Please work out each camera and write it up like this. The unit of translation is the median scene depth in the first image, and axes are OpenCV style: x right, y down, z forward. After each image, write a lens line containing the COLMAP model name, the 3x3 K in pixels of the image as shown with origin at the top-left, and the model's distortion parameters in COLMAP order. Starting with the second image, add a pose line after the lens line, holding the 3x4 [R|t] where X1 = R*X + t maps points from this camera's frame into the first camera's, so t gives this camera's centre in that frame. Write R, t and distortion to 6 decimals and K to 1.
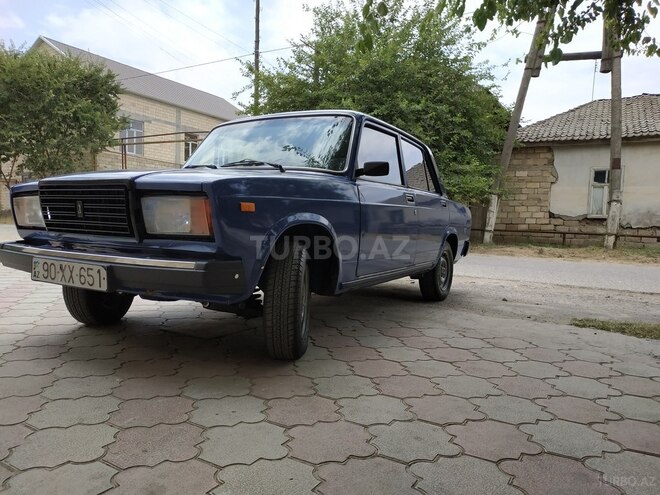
lens RADIAL K [[478.5, 0, 330.0], [0, 478.5, 247.5], [0, 0, 1]] dist [-0.003540, -0.011620]
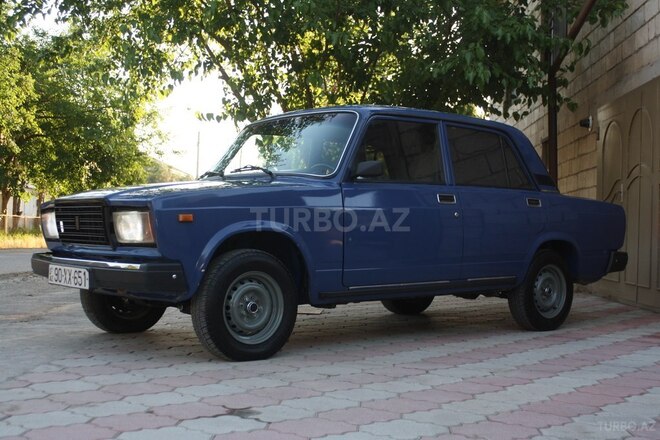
lens RADIAL K [[776.0, 0, 330.0], [0, 776.0, 220.0], [0, 0, 1]] dist [0.159119, 0.004196]
pose [[0.935797, -0.029695, -0.351286, 0.643204], [0.005985, 0.997641, -0.068388, 0.043140], [0.352488, 0.061895, 0.933767, -0.531797]]
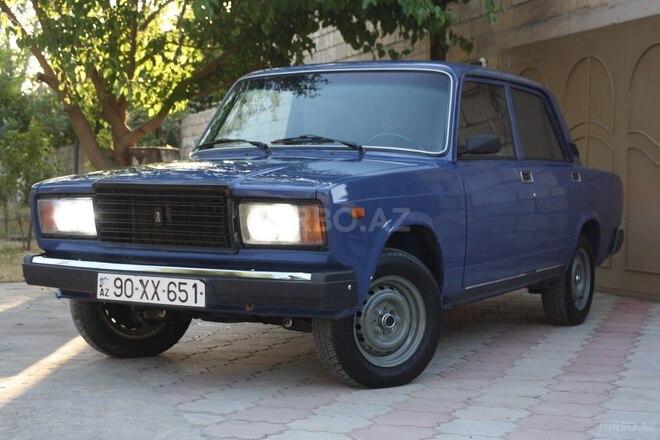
lens RADIAL K [[1045.5, 0, 330.0], [0, 1045.5, 220.0], [0, 0, 1]] dist [0.268473, -0.007983]
pose [[0.999573, -0.026337, -0.012627, -0.151299], [0.026176, 0.999576, -0.012749, -0.034437], [0.012957, 0.012413, 0.999839, -0.798169]]
